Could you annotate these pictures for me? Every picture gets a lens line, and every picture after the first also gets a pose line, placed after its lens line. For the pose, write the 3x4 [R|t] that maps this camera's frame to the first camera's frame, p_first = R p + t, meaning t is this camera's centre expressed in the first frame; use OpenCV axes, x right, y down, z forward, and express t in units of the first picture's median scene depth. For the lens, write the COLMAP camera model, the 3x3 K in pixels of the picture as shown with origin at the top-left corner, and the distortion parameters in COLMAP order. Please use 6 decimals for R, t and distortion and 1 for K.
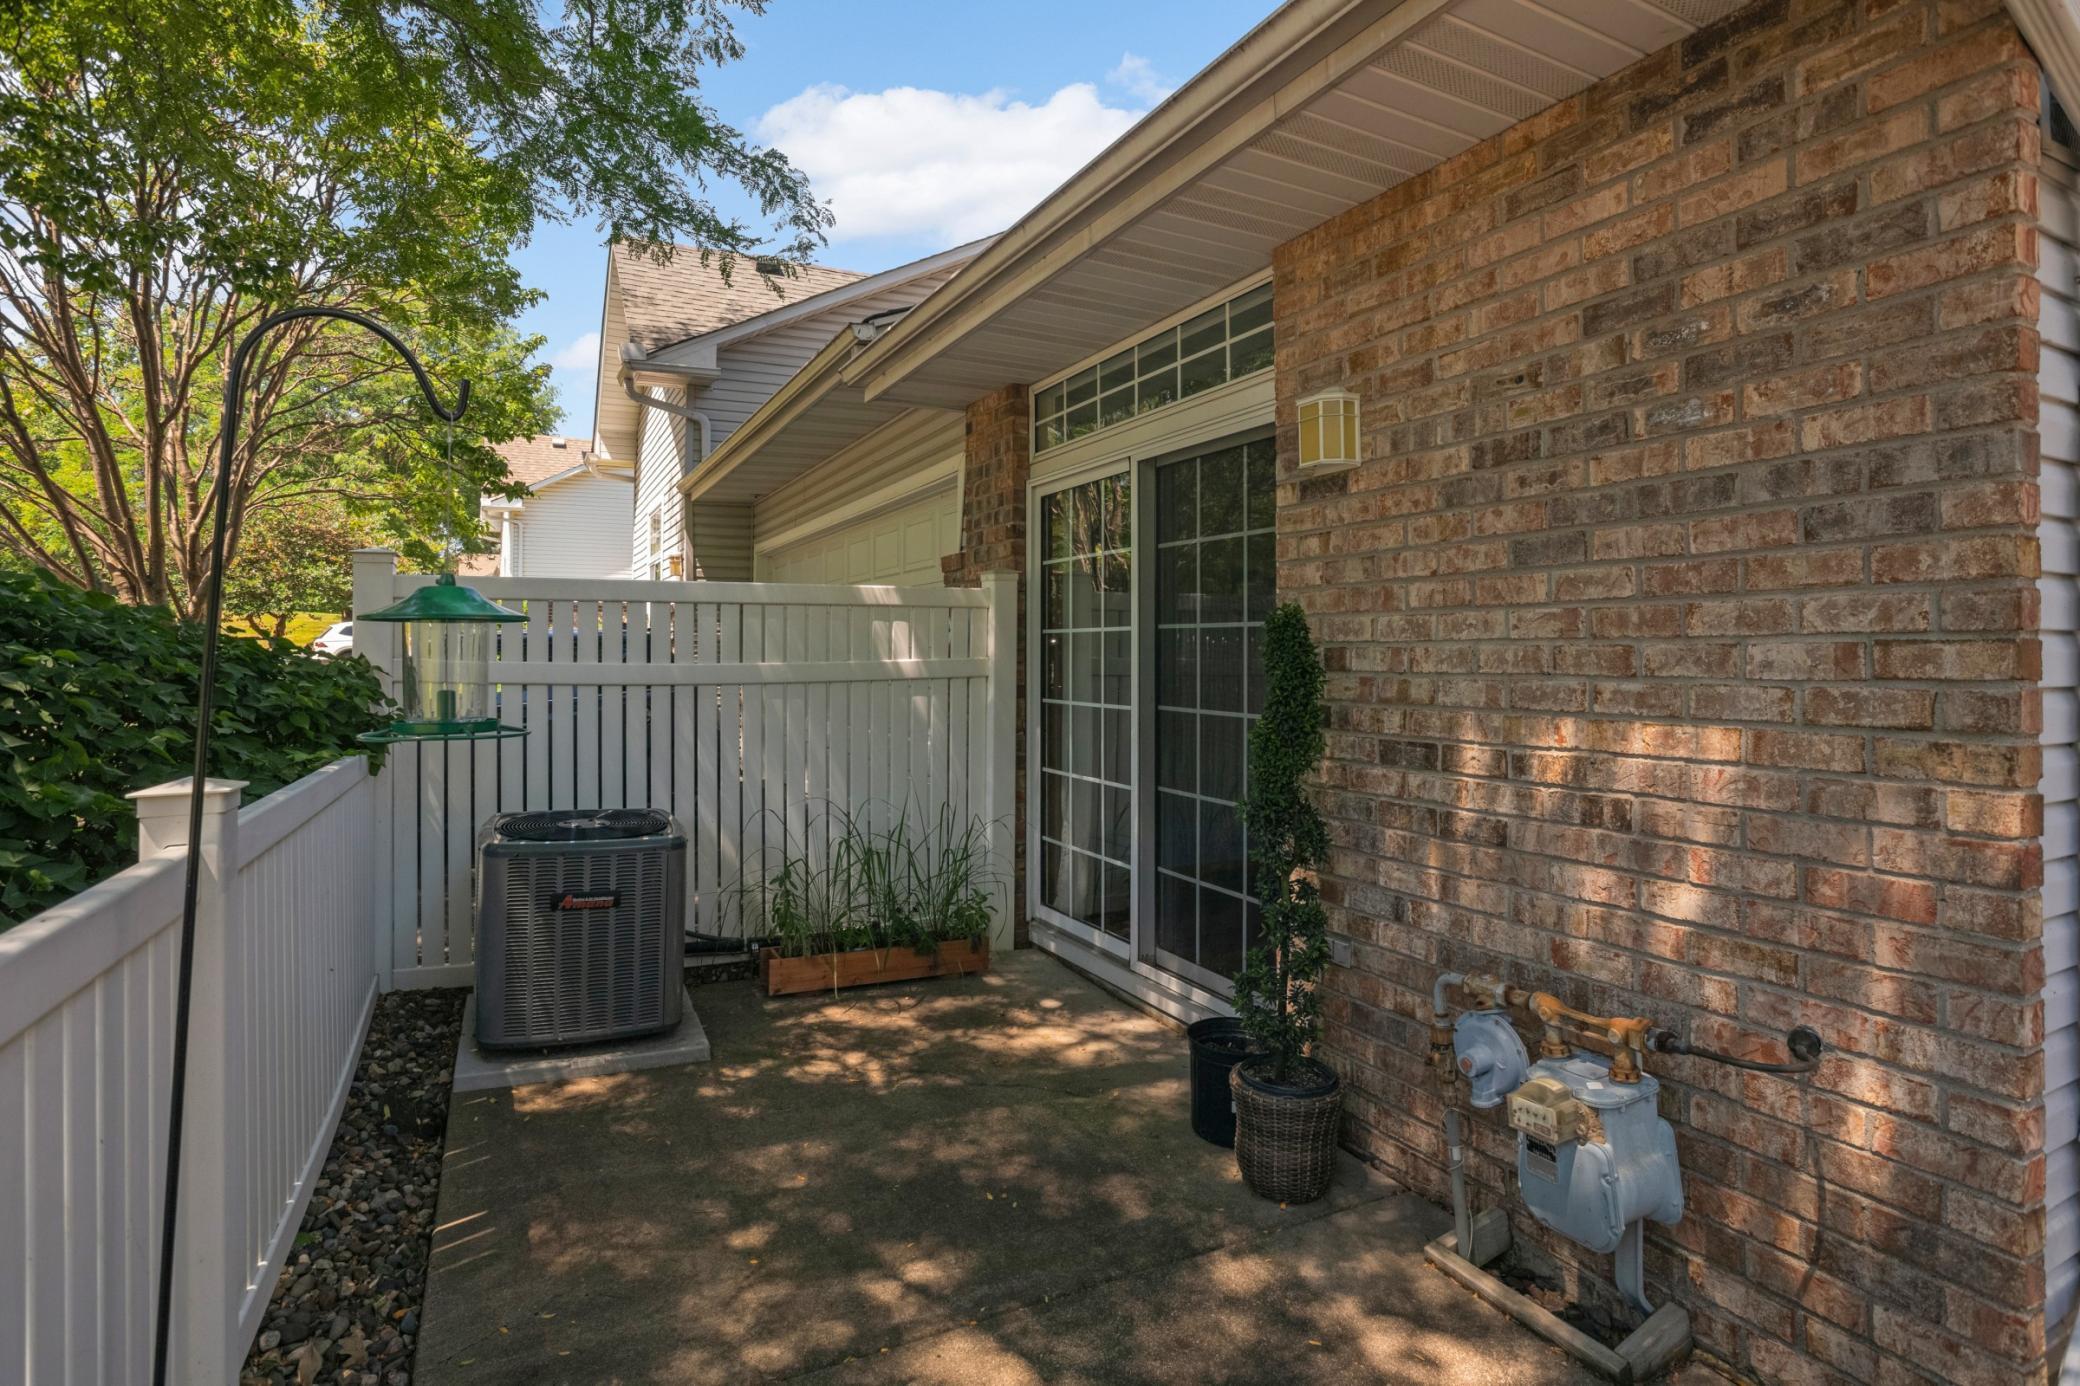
lens RADIAL K [[1065.4, 0, 1043.2], [0, 1065.4, 641.9], [0, 0, 1]] dist [-0.024611, -0.000258]
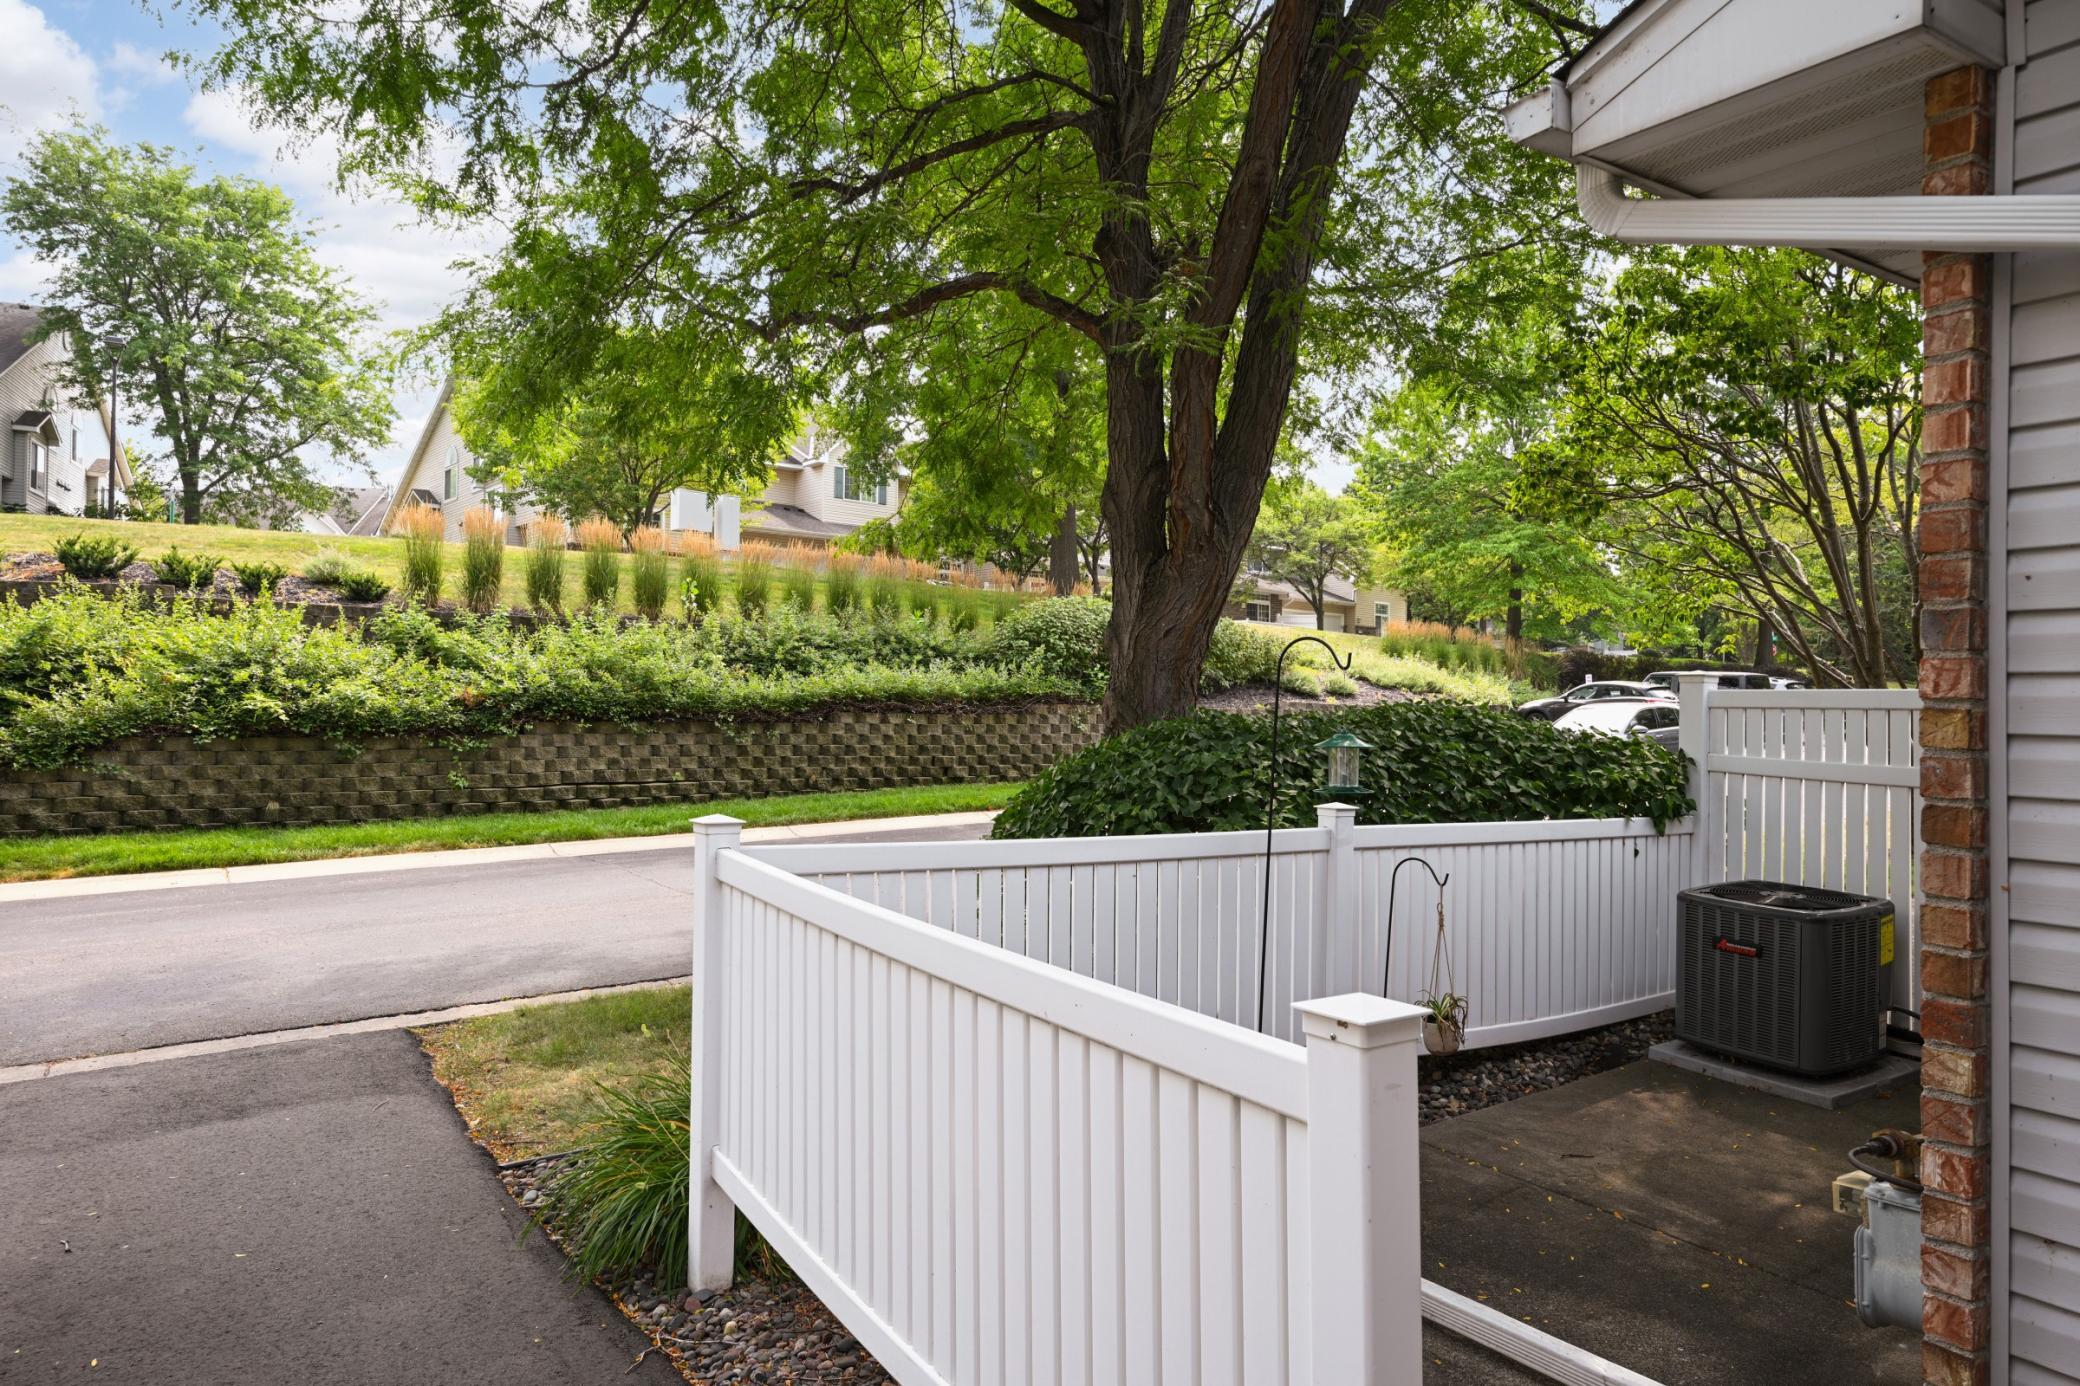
lens RADIAL K [[1409.1, 0, 1040.0], [0, 1409.1, 693.0], [0, 0, 1]] dist [0.050590, 0.000179]
pose [[0.137226, -0.005052, -0.990527, 1.149525], [0.000646, 0.999987, -0.005010, -0.058407], [0.990540, 0.000047, 0.137227, -0.089771]]
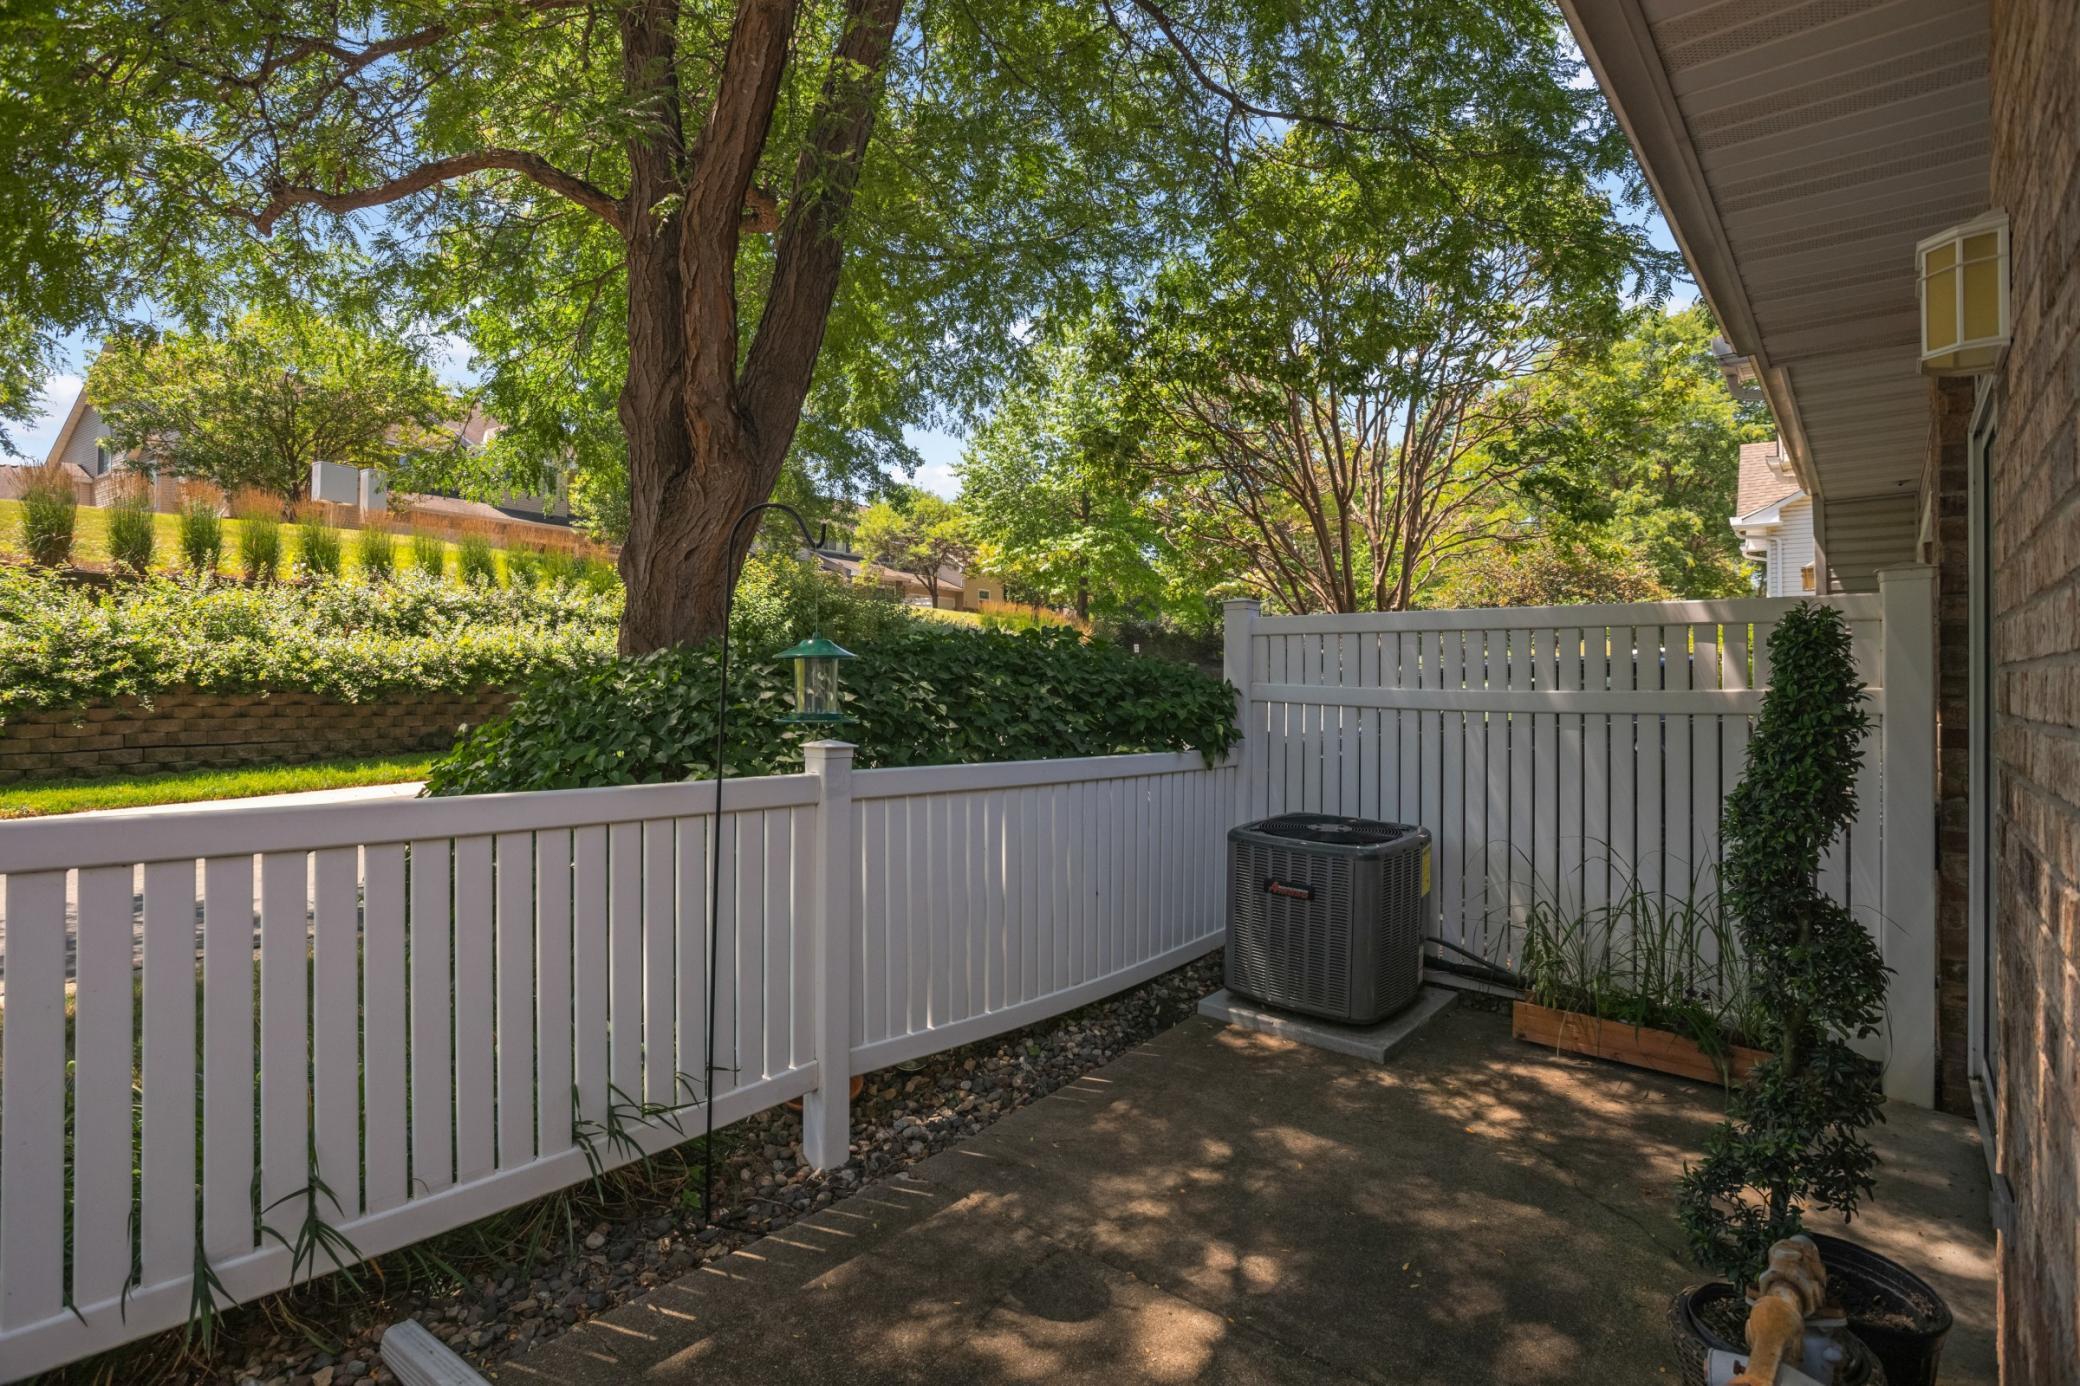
lens RADIAL K [[1061.8, 0, 1040.0], [0, 1061.8, 693.0], [0, 0, 1]] dist [-0.001375, -0.000203]
pose [[0.404924, 0.015626, -0.914217, 0.513829], [0.005108, 0.999800, 0.019351, 0.000992], [0.914336, -0.012505, 0.404763, 0.258444]]
